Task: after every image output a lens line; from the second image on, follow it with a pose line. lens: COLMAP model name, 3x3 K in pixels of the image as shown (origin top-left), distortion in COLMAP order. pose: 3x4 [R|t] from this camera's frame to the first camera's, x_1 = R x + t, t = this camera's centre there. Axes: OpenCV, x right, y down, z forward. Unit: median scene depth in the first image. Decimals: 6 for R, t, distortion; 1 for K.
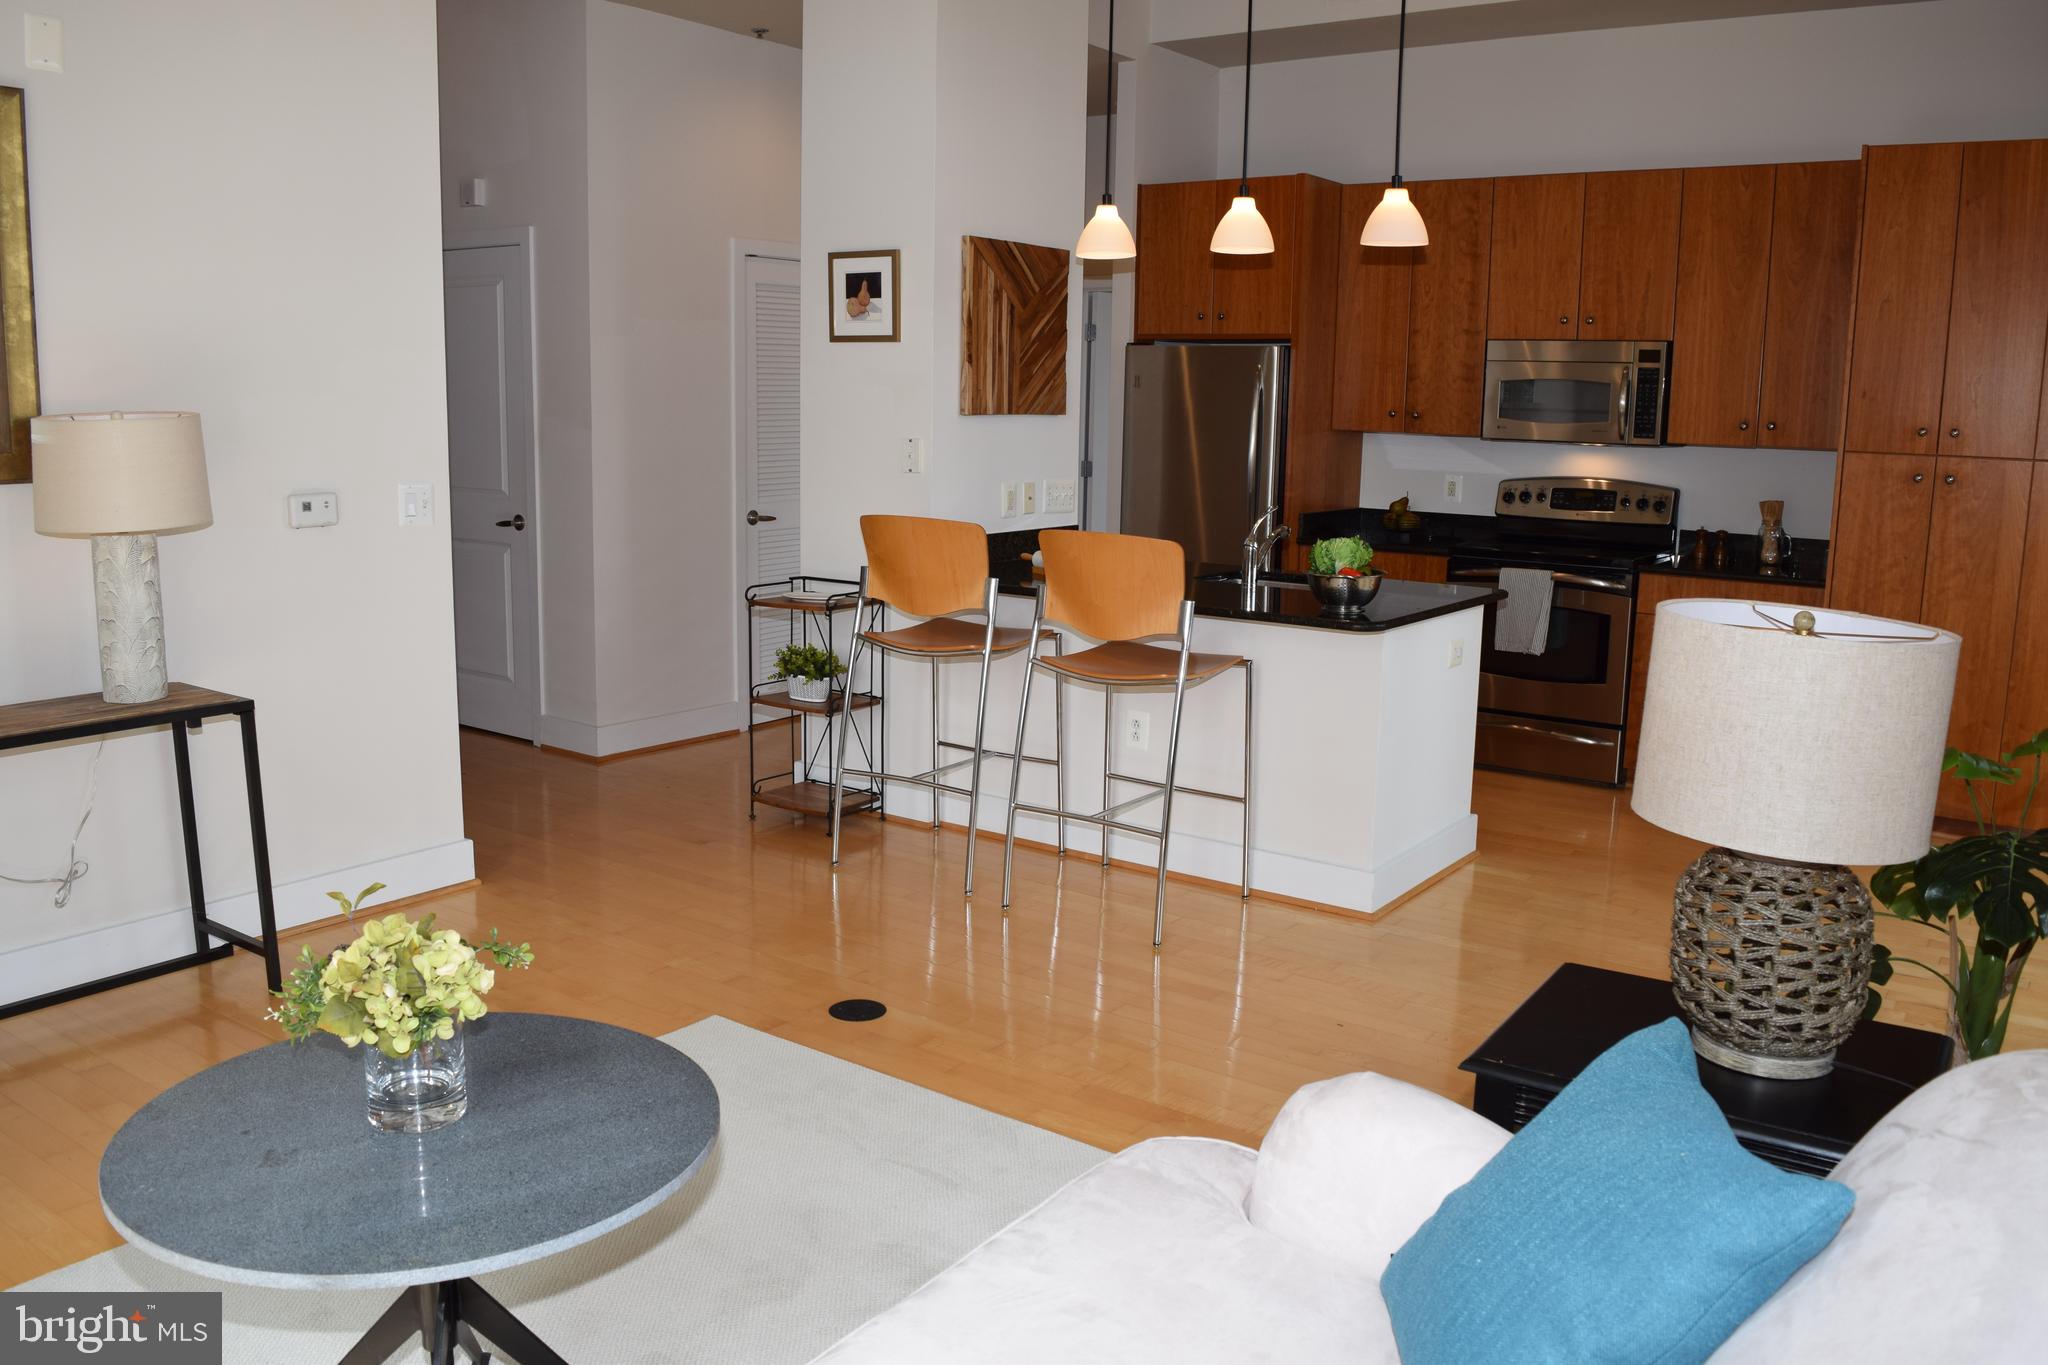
lens RADIAL K [[1606.9, 0, 1013.9], [0, 1606.9, 670.8], [0, 0, 1]] dist [-0.098362, 0.025003]
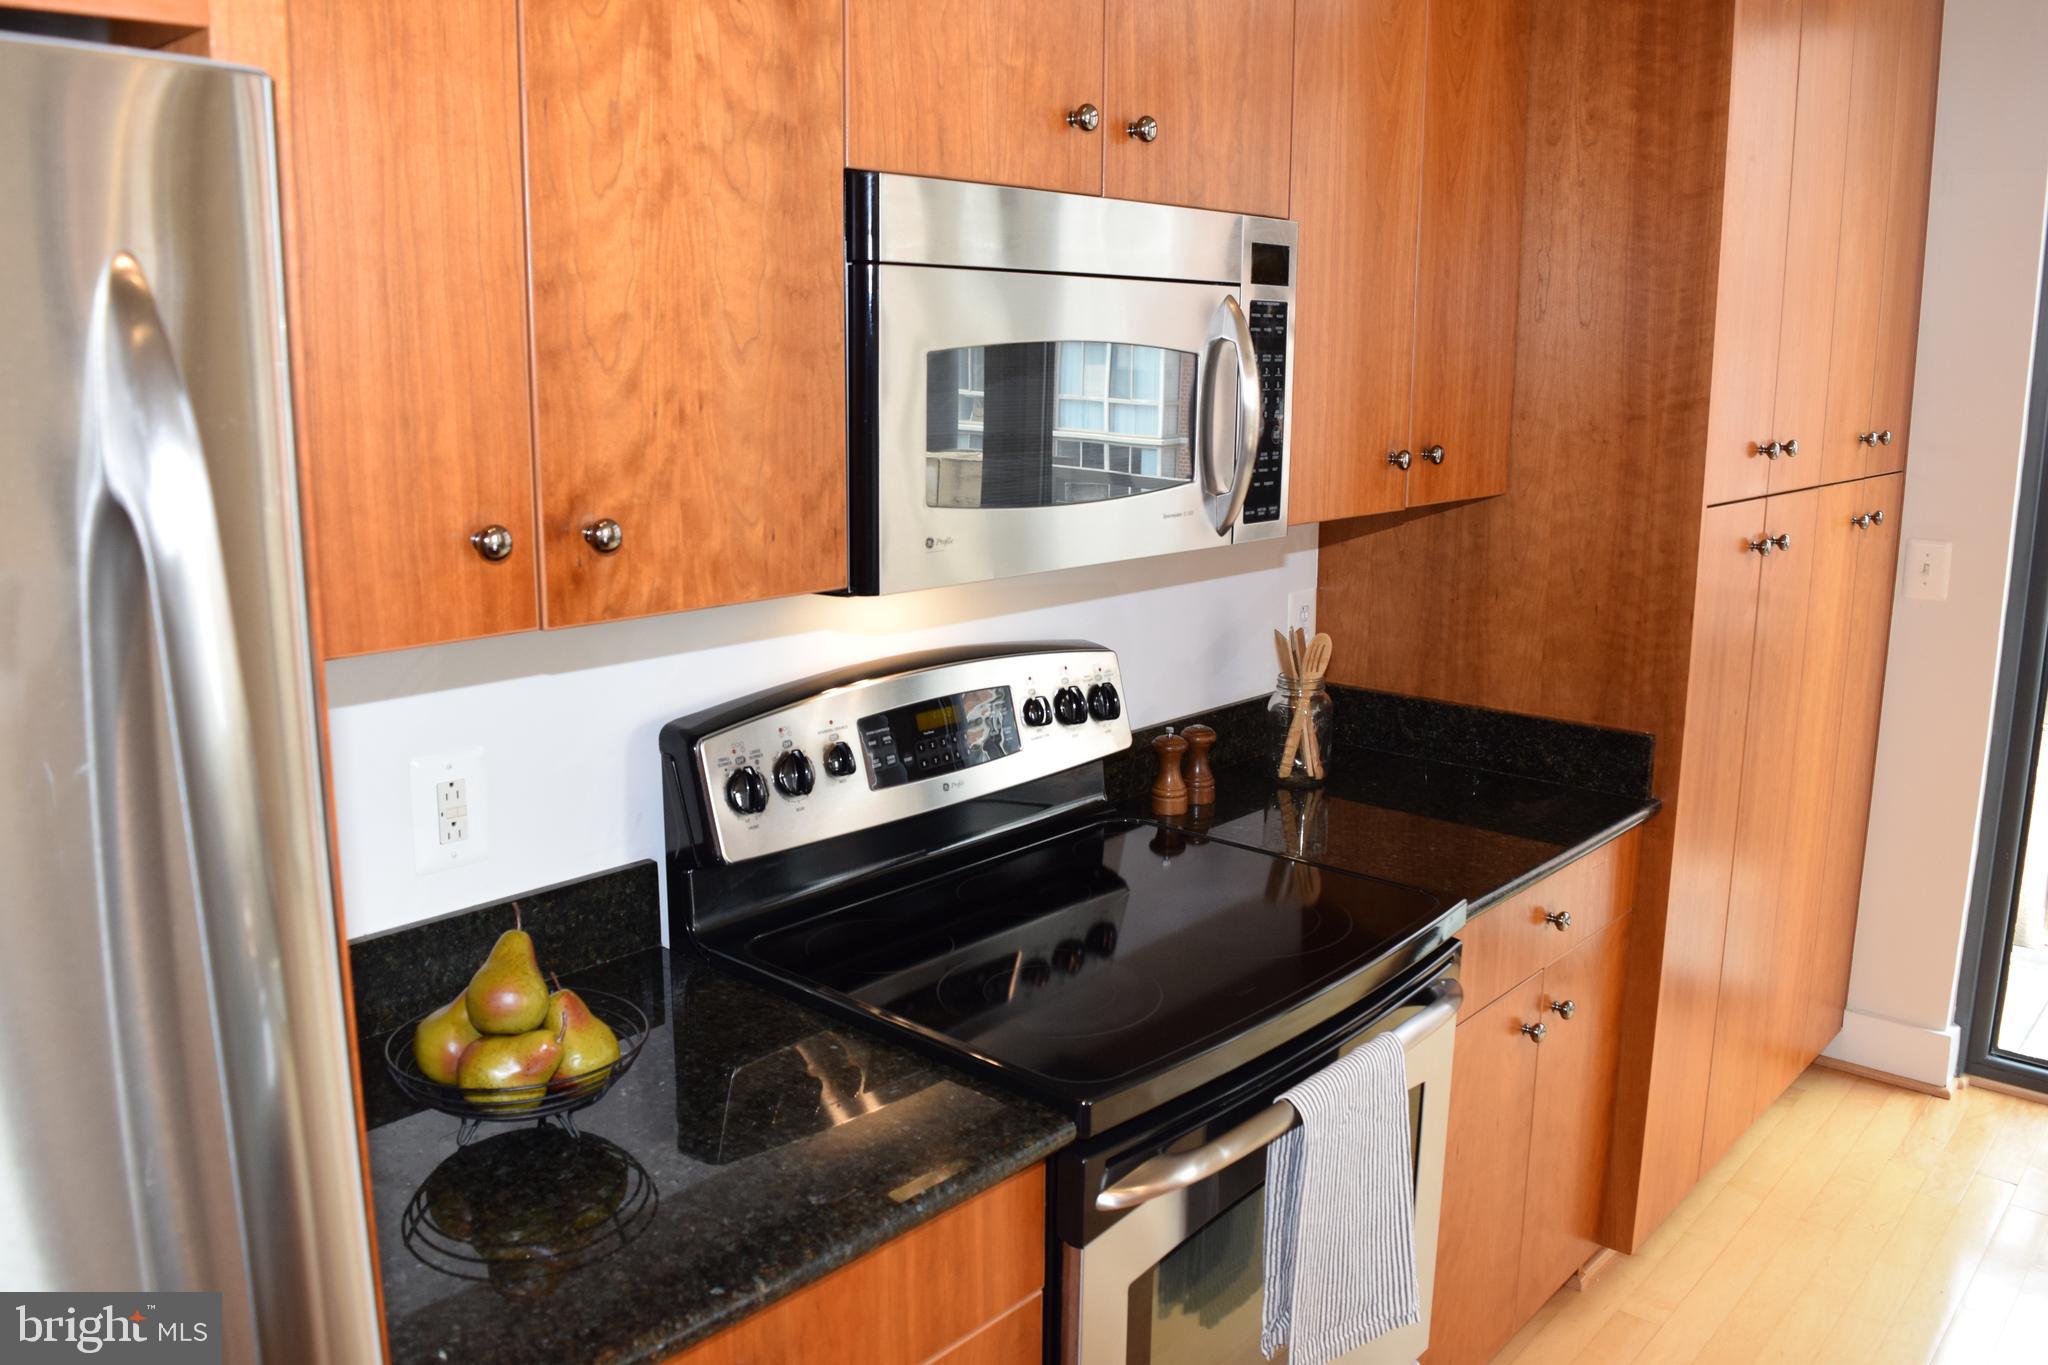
lens RADIAL K [[1606.9, 0, 1014.2], [0, 1606.9, 671.7], [0, 0, 1]] dist [-0.098362, 0.025003]
pose [[0.109227, -0.212469, 0.971044, 0.074306], [0.167599, 0.966839, 0.192697, -0.204481], [-0.979786, 0.141698, 0.141215, 1.089598]]
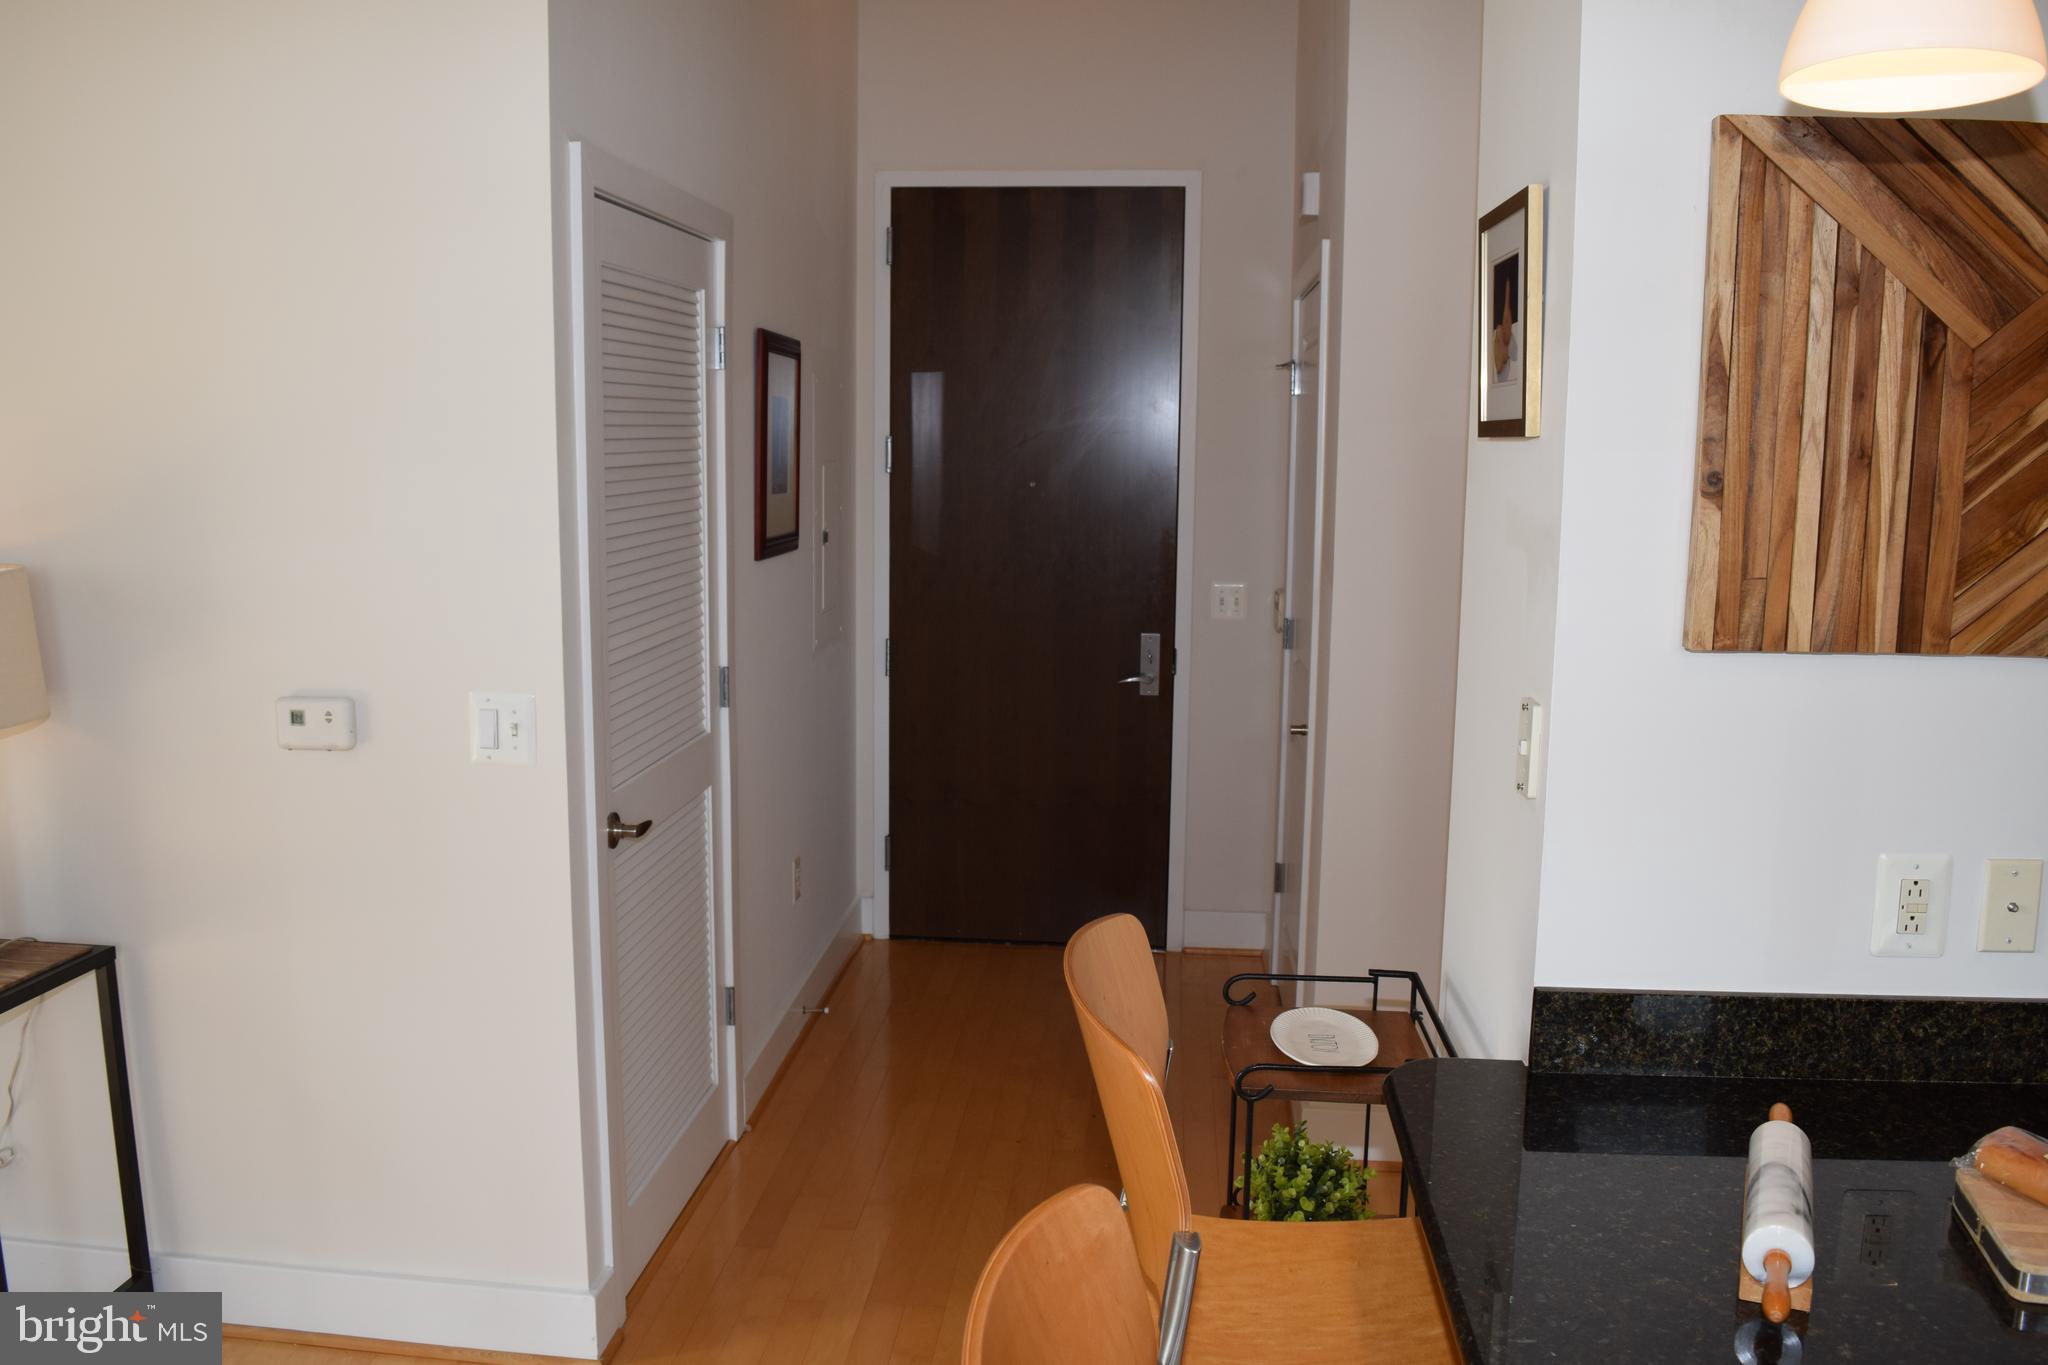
lens RADIAL K [[1606.9, 0, 1014.1], [0, 1606.9, 667.2], [0, 0, 1]] dist [-0.098362, 0.025003]
pose [[0.503917, 0.106485, -0.857163, 0.172788], [-0.149584, 0.988136, 0.034817, -0.137233], [0.850701, 0.110673, 0.513867, 0.664098]]
